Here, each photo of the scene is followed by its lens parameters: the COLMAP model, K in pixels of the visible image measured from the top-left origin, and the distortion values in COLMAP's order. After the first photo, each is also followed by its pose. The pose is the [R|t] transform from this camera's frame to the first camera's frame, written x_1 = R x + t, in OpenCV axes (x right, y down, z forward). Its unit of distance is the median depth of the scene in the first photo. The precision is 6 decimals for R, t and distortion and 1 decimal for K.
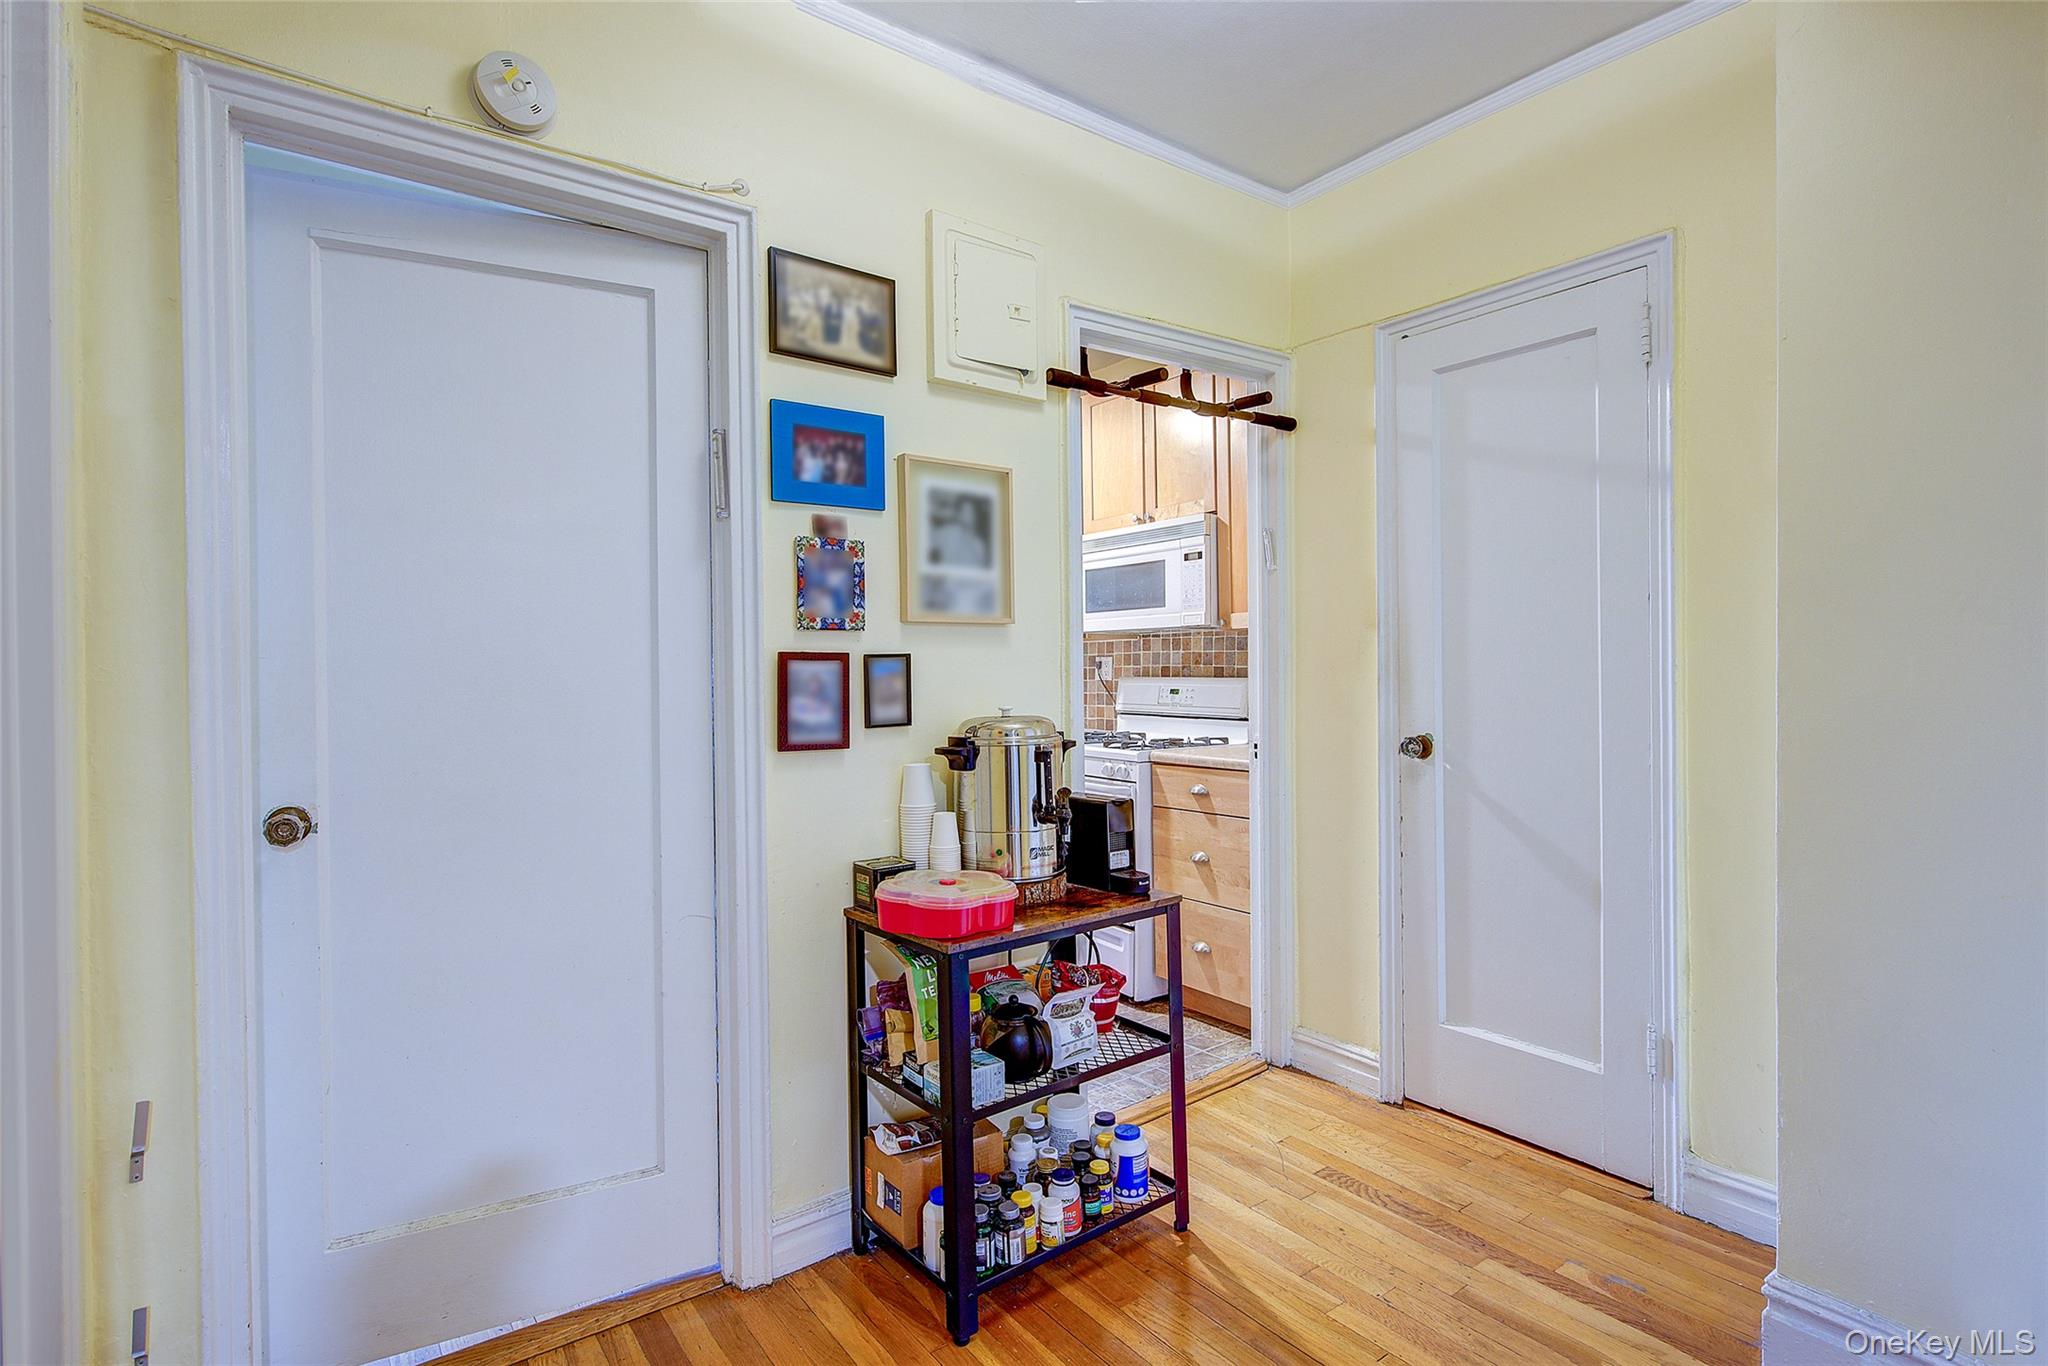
lens RADIAL K [[999.3, 0, 1067.3], [0, 999.3, 676.3], [0, 0, 1]] dist [-0.002252, -0.000054]
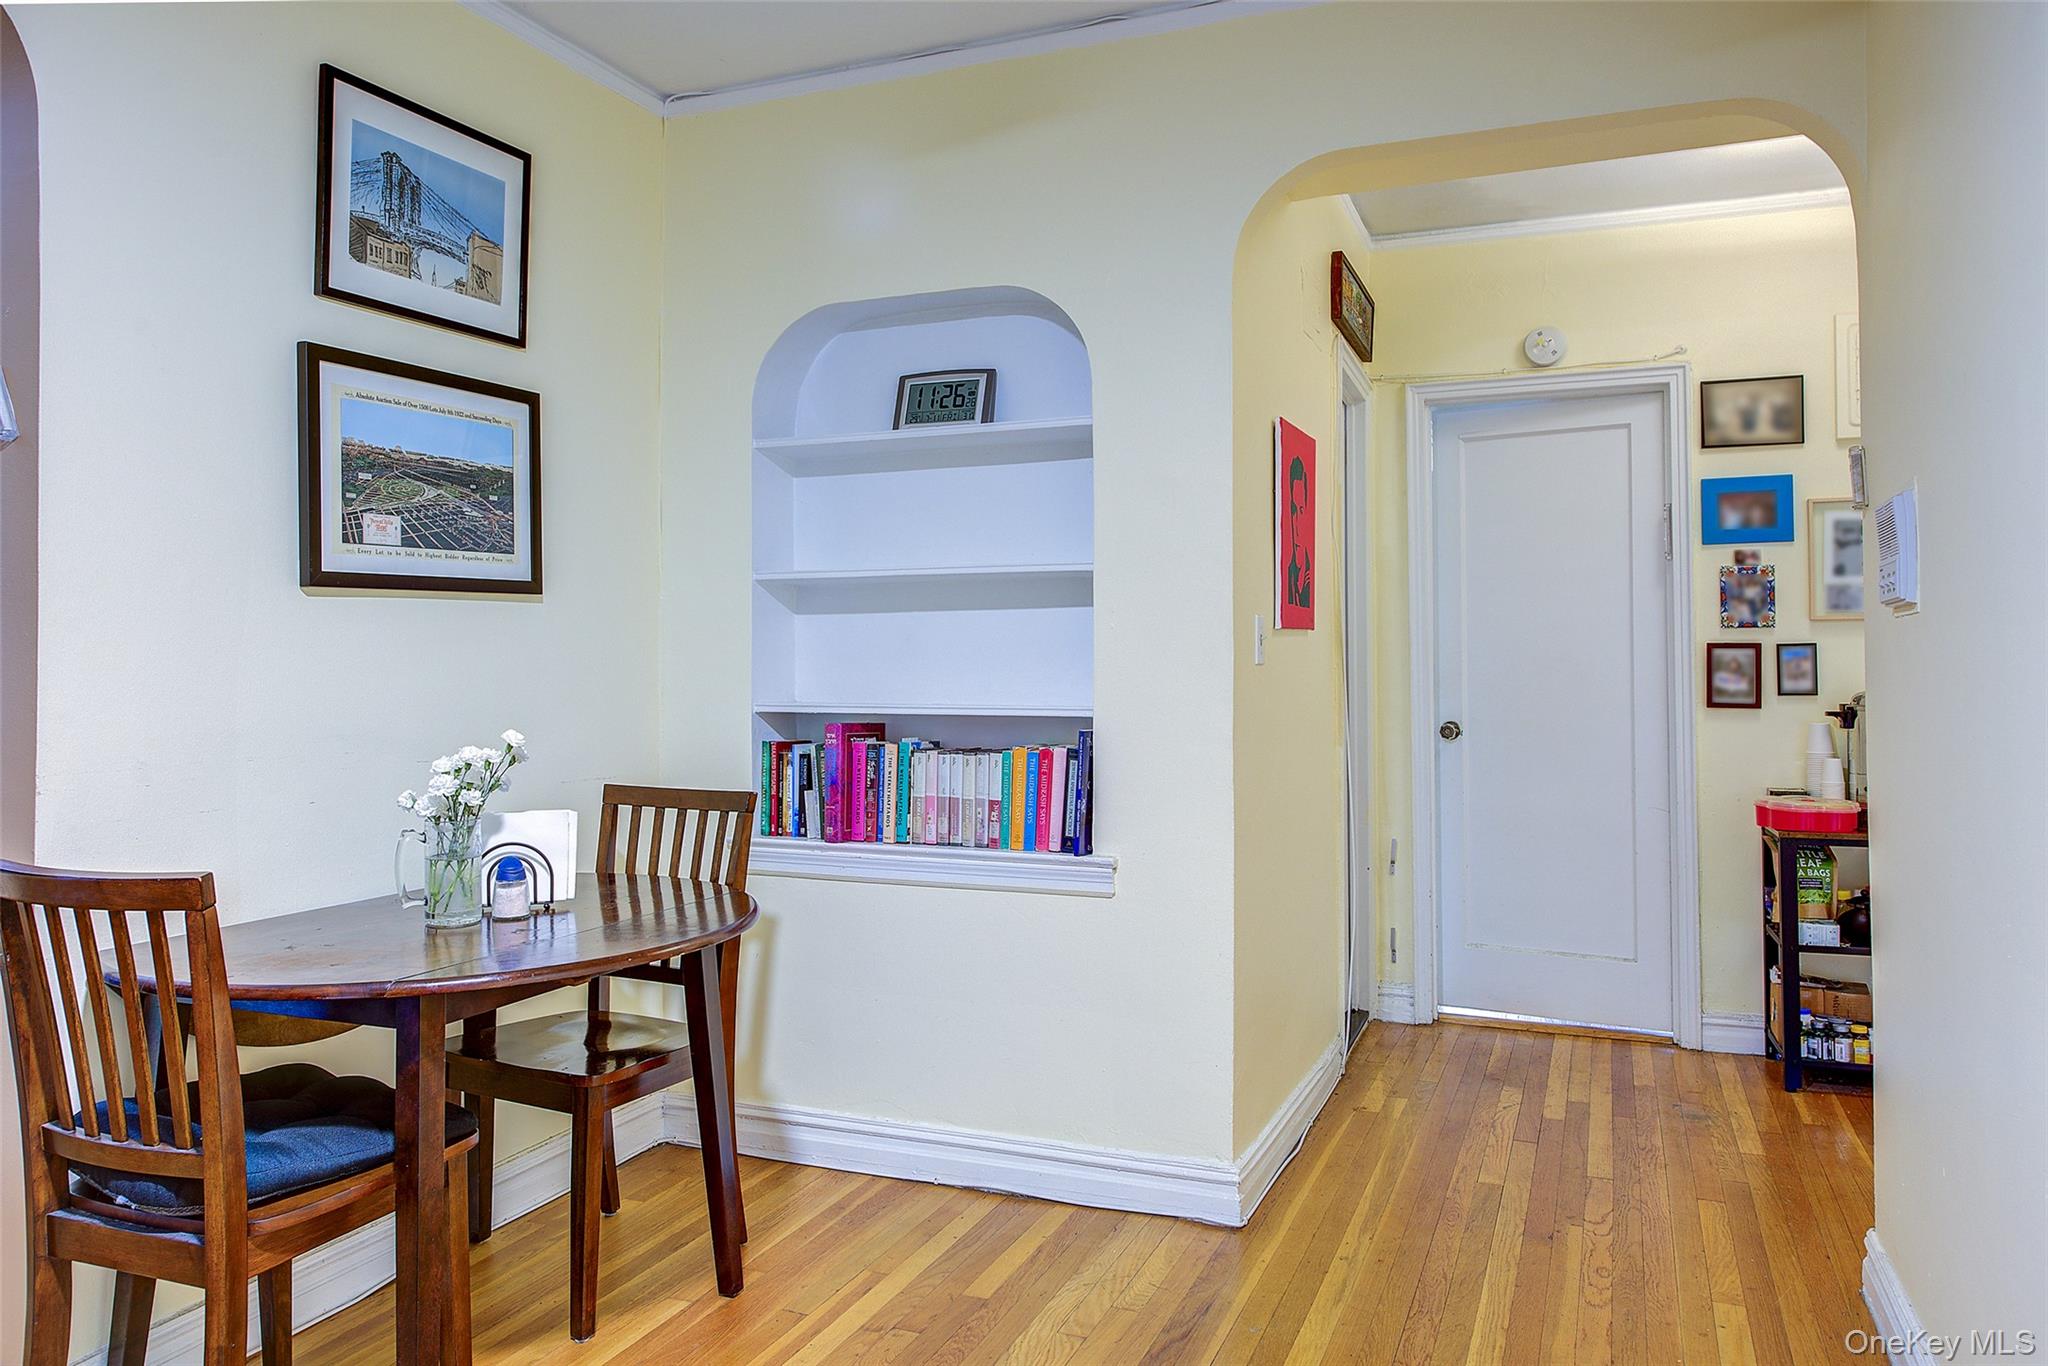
lens RADIAL K [[1368.7, 0, 1026.6], [0, 1368.7, 639.5], [0, 0, 1]] dist [-0.006405, -0.000943]
pose [[0.493354, -0.004431, -0.869817, 0.969198], [-0.002447, 0.999976, -0.006482, -0.012810], [0.869825, 0.005326, 0.493331, -0.898167]]
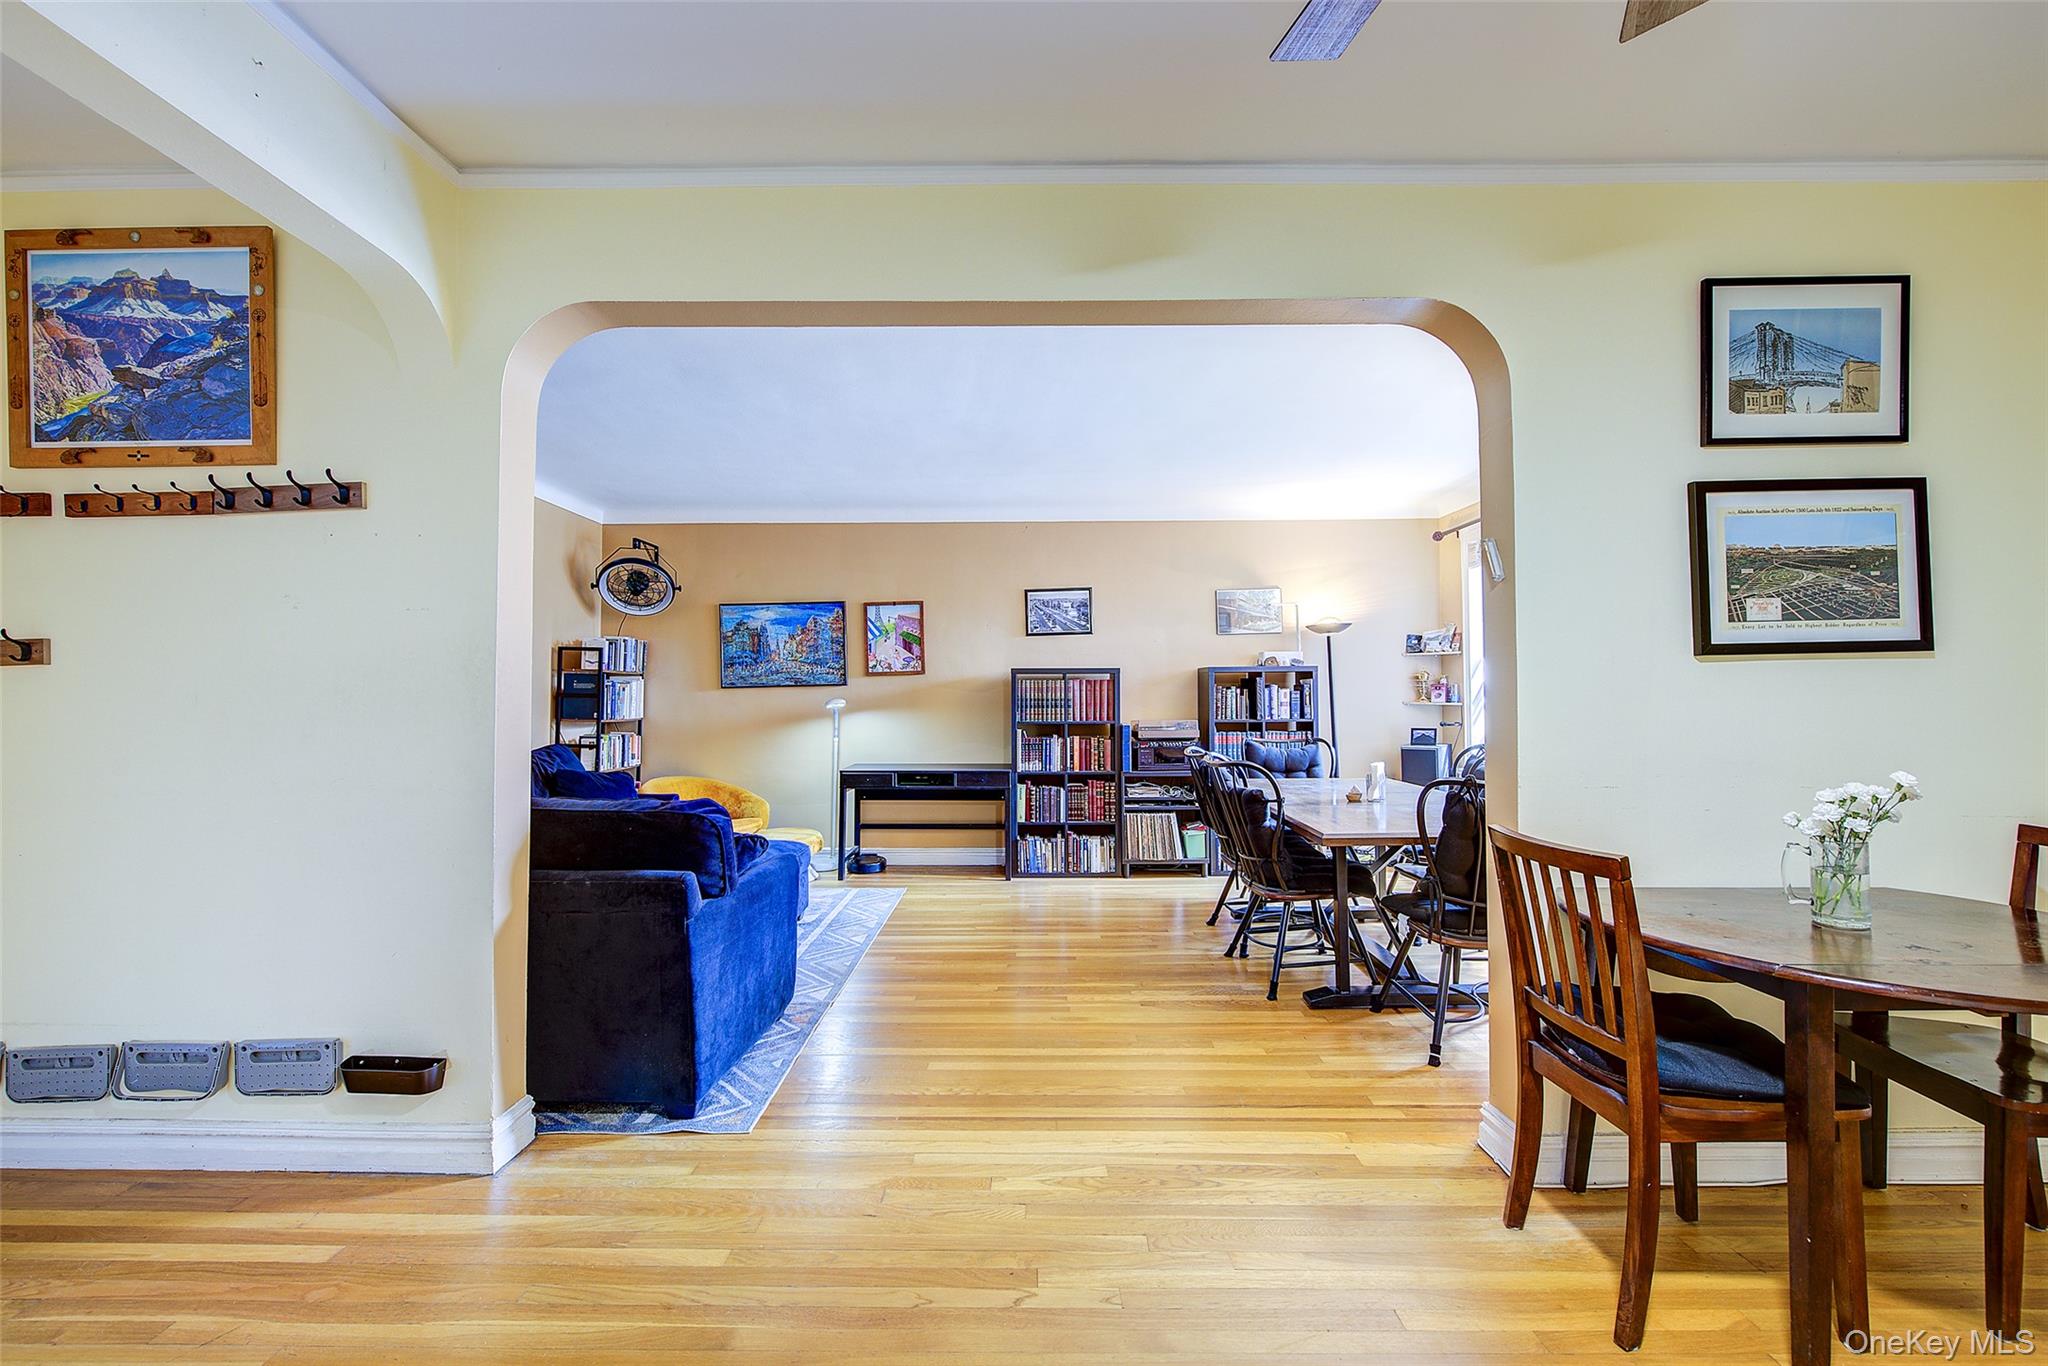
lens RADIAL K [[816.1, 0, 1027.9], [0, 816.1, 682.3], [0, 0, 1]] dist [-0.000238, -0.001274]
pose [[-0.614373, -0.002839, -0.789011, 0.917126], [0.007905, 0.999921, -0.009753, -0.029347], [0.788976, -0.012229, -0.614302, -0.892266]]
